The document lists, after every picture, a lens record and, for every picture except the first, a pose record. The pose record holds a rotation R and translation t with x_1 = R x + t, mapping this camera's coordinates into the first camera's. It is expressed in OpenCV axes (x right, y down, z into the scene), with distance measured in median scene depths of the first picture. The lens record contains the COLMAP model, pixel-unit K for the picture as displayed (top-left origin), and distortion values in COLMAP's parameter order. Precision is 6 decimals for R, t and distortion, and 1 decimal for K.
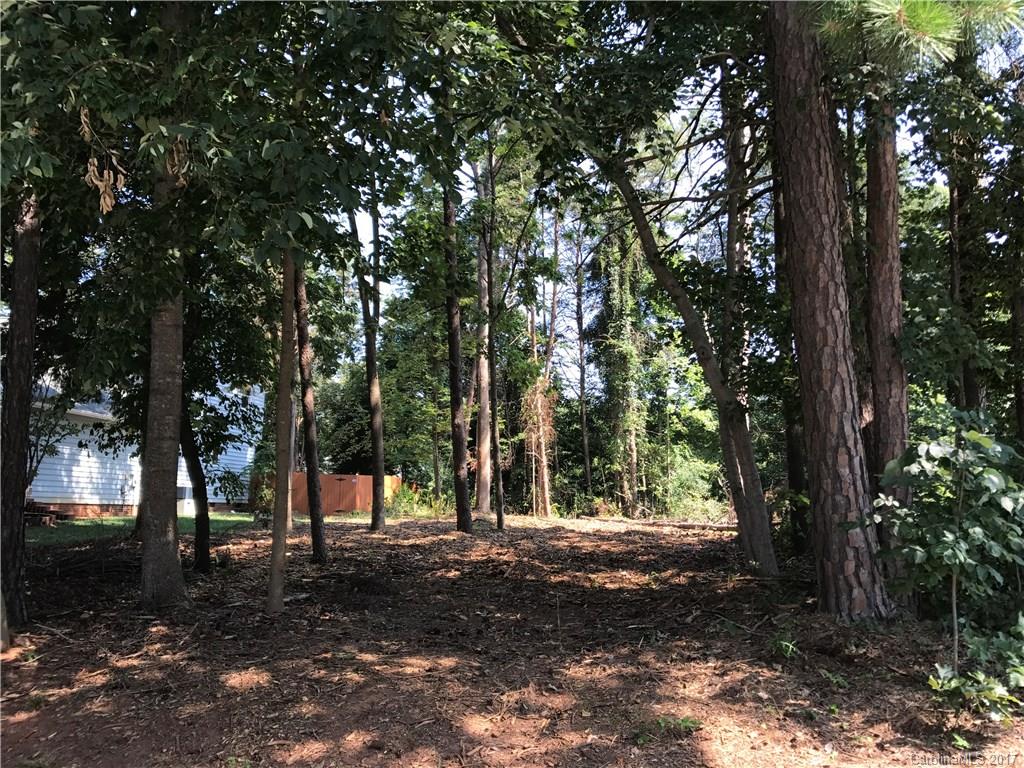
lens RADIAL K [[845.0, 0, 507.0], [0, 845.0, 373.9], [0, 0, 1]] dist [0.027039, -0.033432]
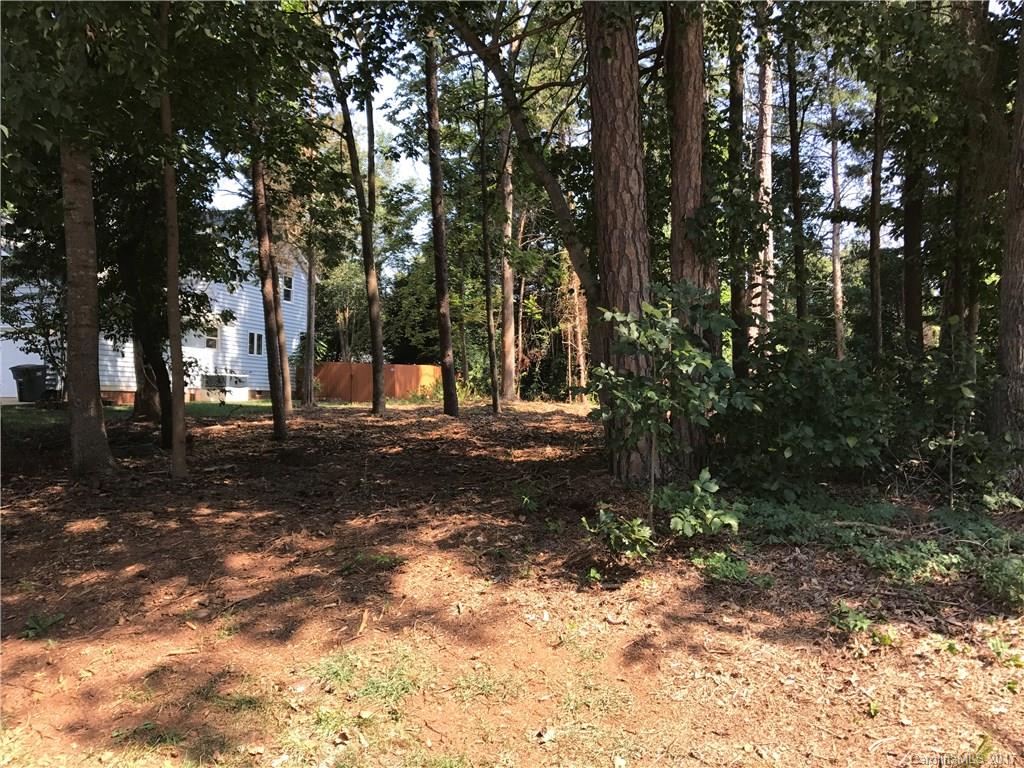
lens RADIAL K [[836.4, 0, 512.0], [0, 836.4, 384.0], [0, 0, 1]] dist [0.051243, -0.115451]
pose [[0.995804, -0.005369, -0.091350, 0.259729], [0.018105, 0.990103, 0.139171, 0.008063], [0.089699, -0.140241, 0.986046, -0.048661]]
